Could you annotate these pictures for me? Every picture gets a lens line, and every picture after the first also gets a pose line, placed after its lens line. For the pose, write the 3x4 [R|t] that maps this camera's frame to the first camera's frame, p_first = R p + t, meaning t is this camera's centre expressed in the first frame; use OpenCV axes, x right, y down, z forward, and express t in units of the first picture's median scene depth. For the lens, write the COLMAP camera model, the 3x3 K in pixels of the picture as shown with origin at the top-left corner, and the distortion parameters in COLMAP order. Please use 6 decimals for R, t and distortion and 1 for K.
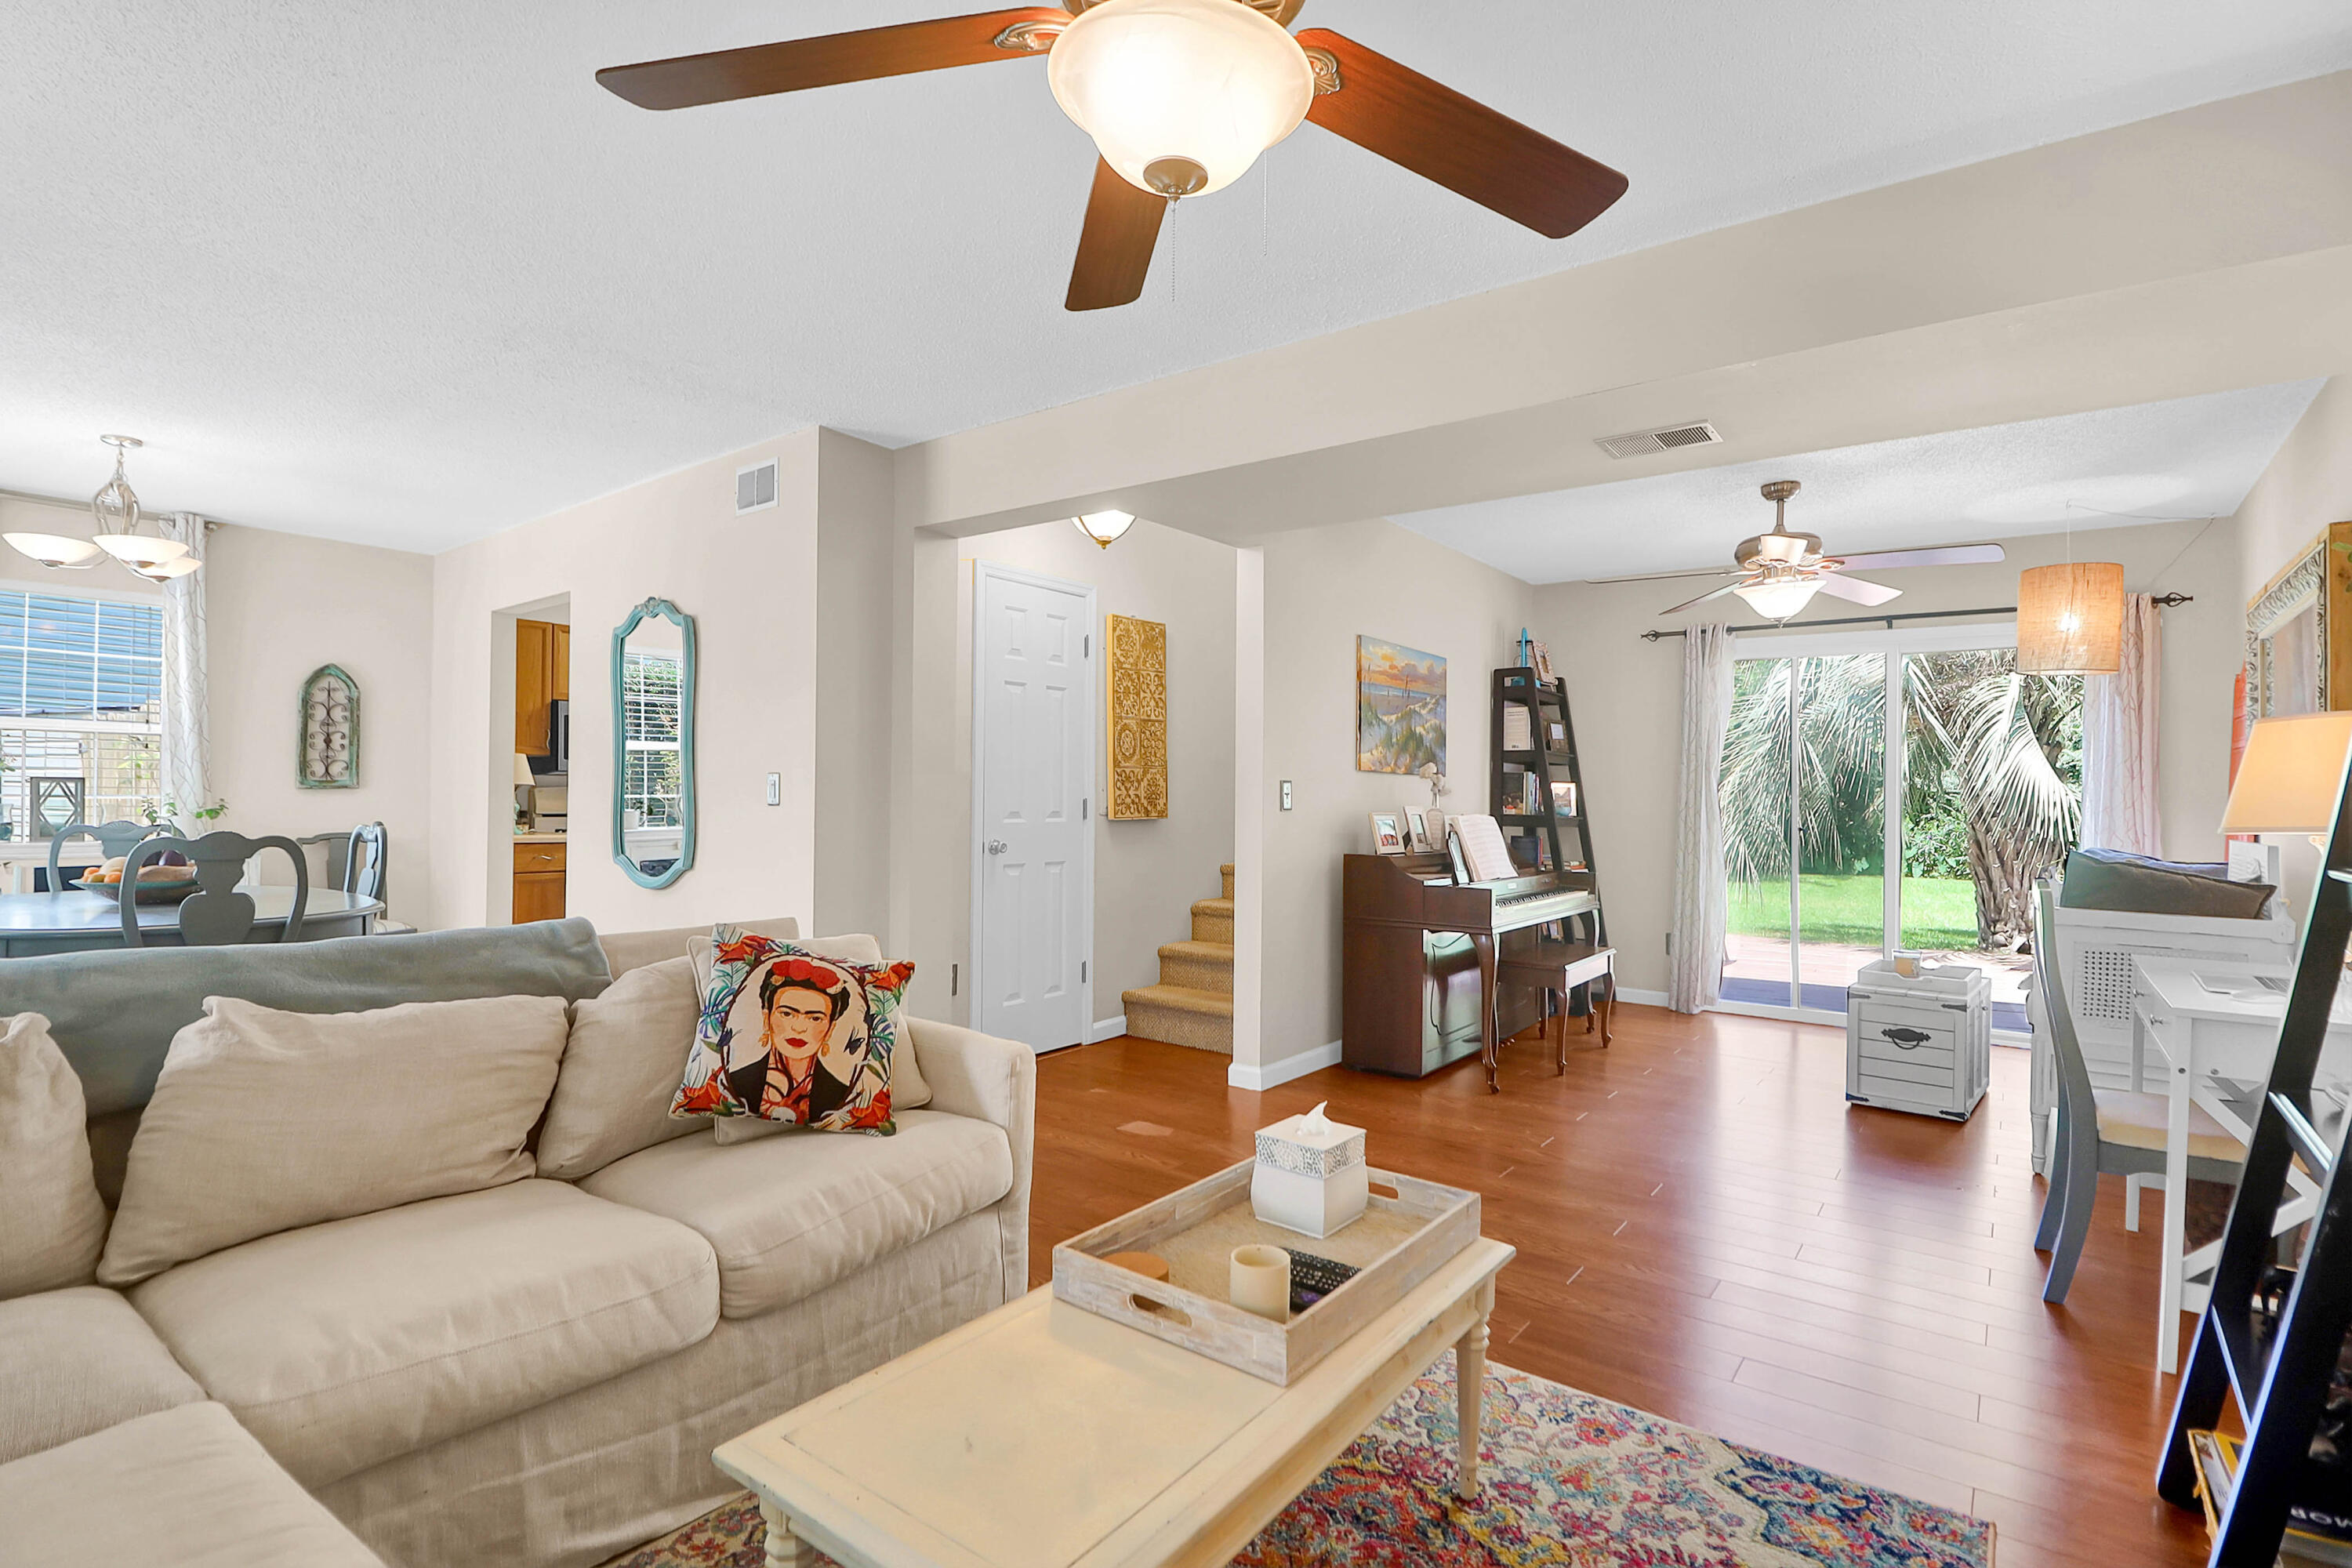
lens RADIAL K [[1124.8, 0, 1145.8], [0, 1124.8, 784.4], [0, 0, 1]] dist [-0.000718, -0.008169]
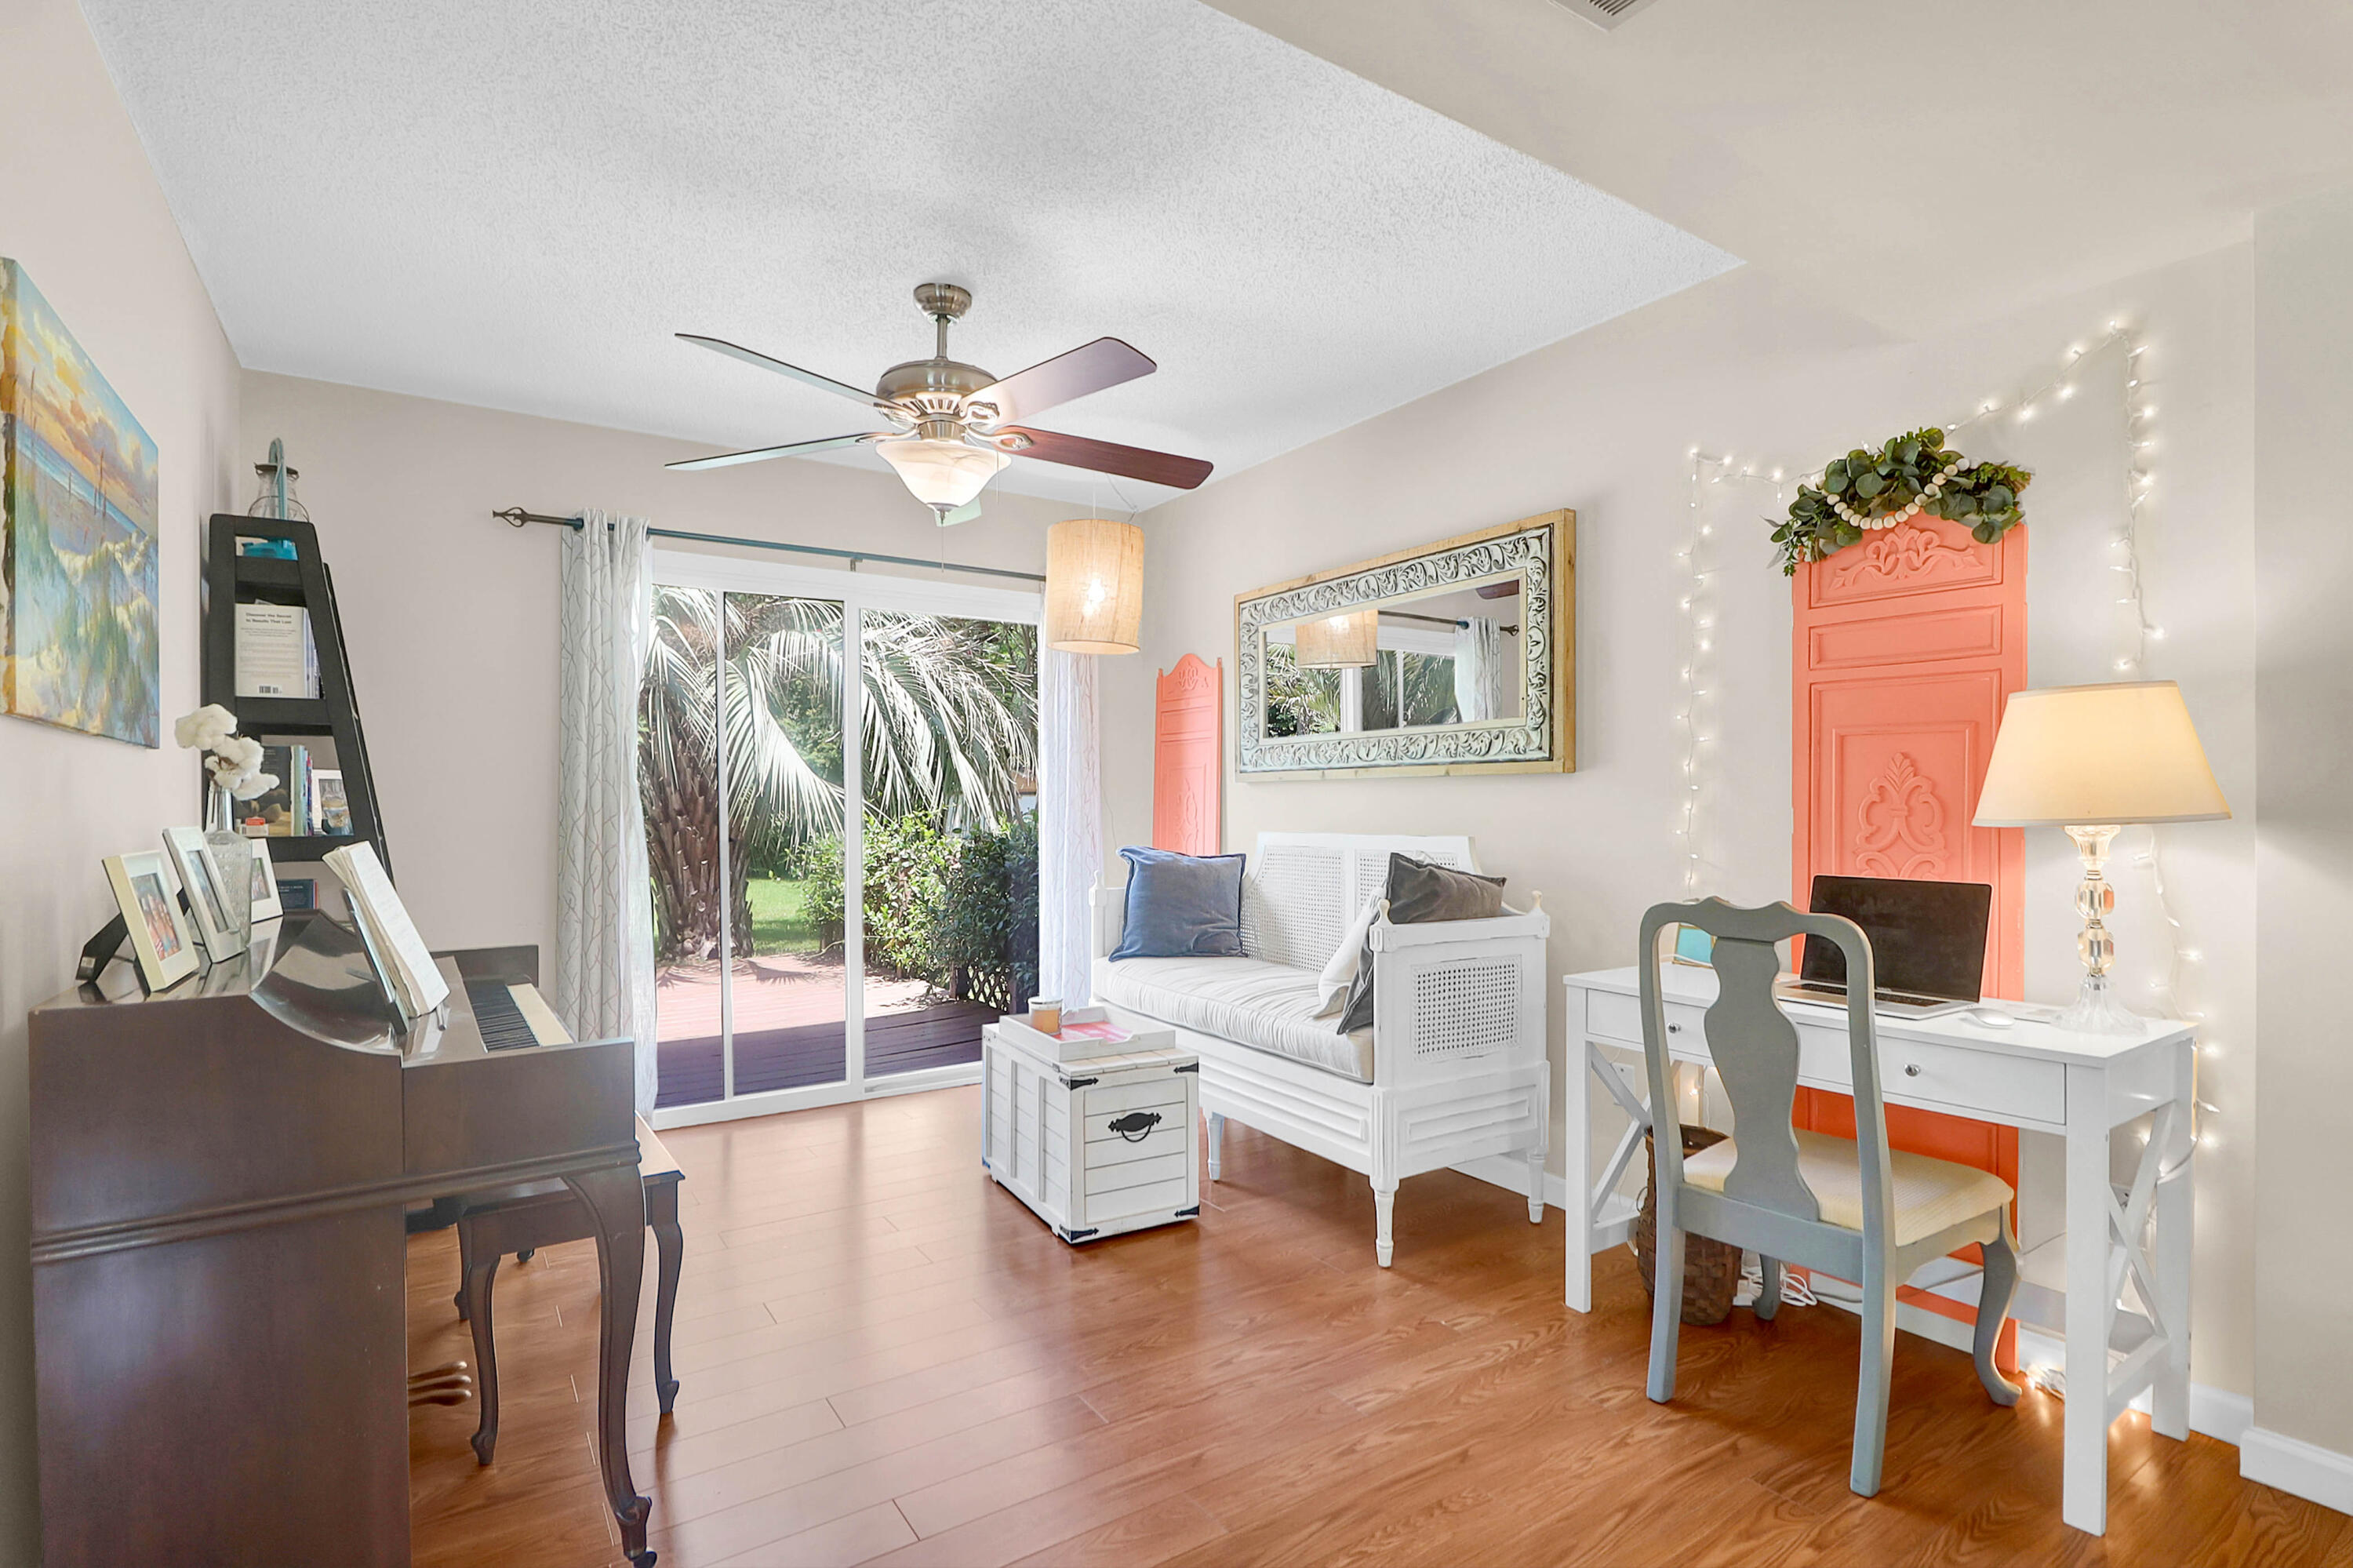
lens RADIAL K [[1125.3, 0, 1180.5], [0, 1125.3, 811.3], [0, 0, 1]] dist [-0.000718, -0.008169]
pose [[0.308665, -0.020818, 0.950943, 0.004139], [-0.002505, 0.999739, 0.022699, 0.006229], [-0.951167, -0.009389, 0.308533, 0.572938]]
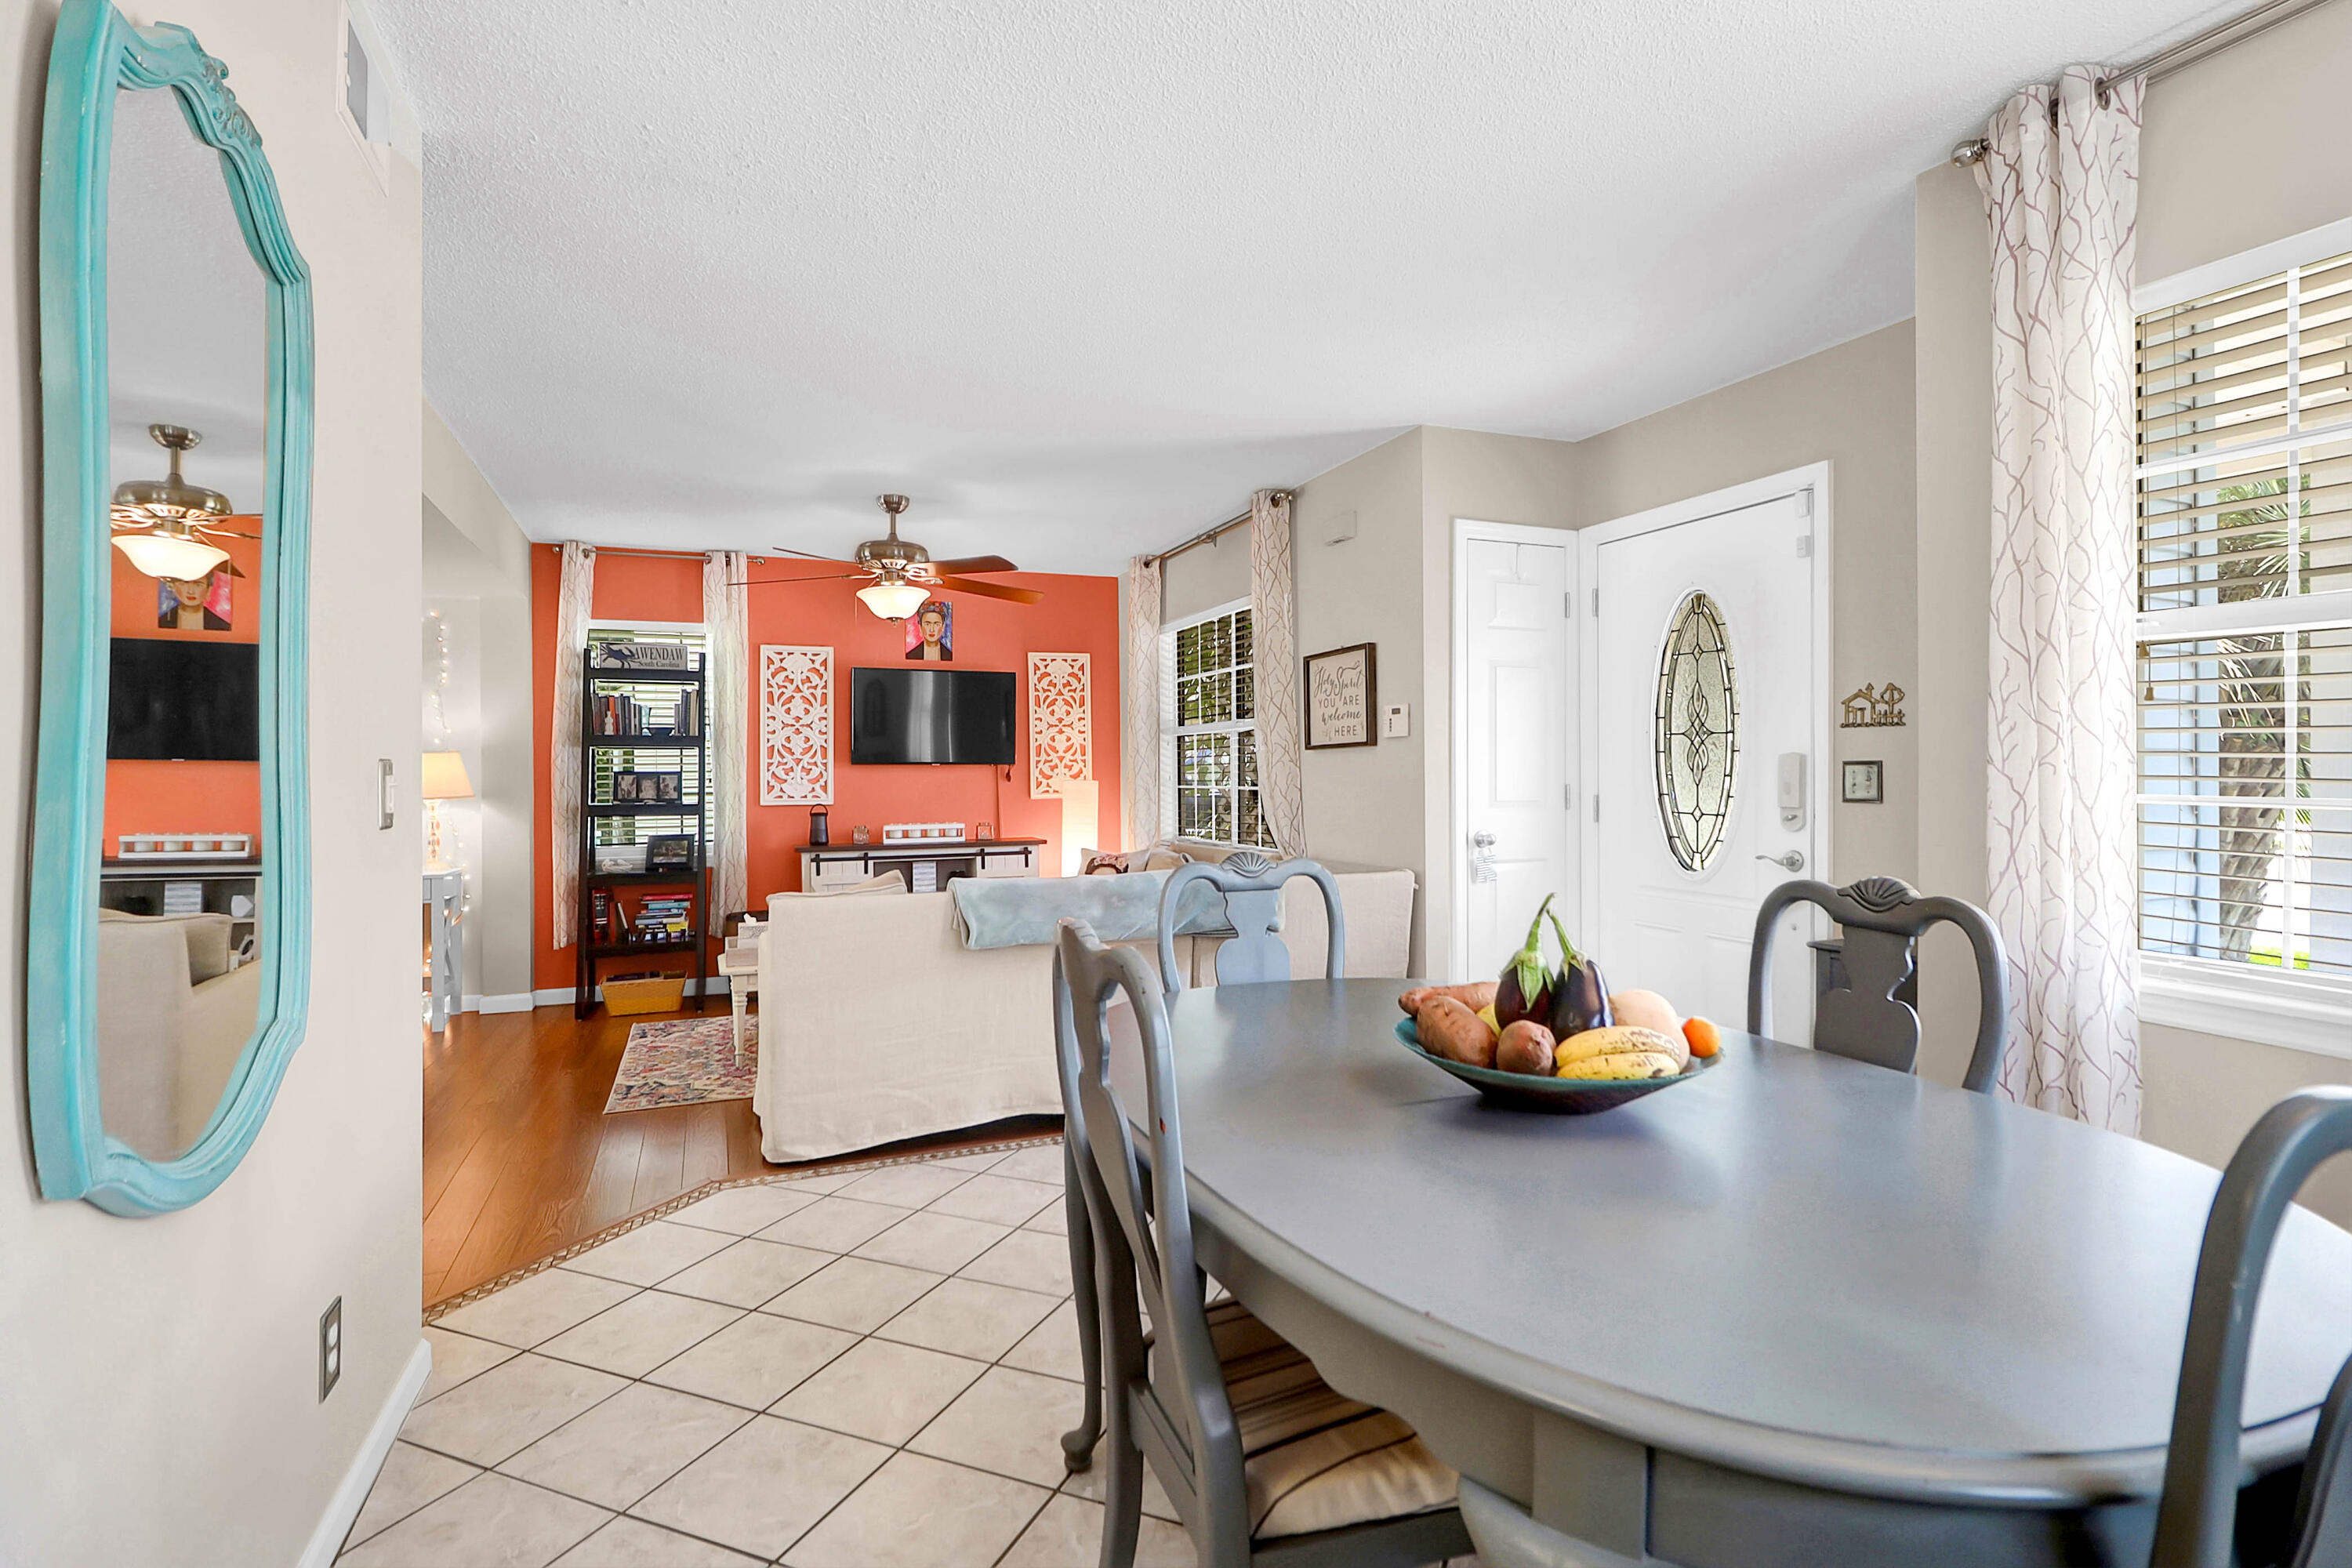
lens RADIAL K [[1124.8, 0, 1174.9], [0, 1124.8, 762.9], [0, 0, 1]] dist [-0.000718, -0.008169]
pose [[-0.870909, 0.000099, 0.491444, -0.668474], [-0.009219, 0.999821, -0.016538, -0.004498], [-0.491357, -0.018934, -0.870752, 0.971060]]
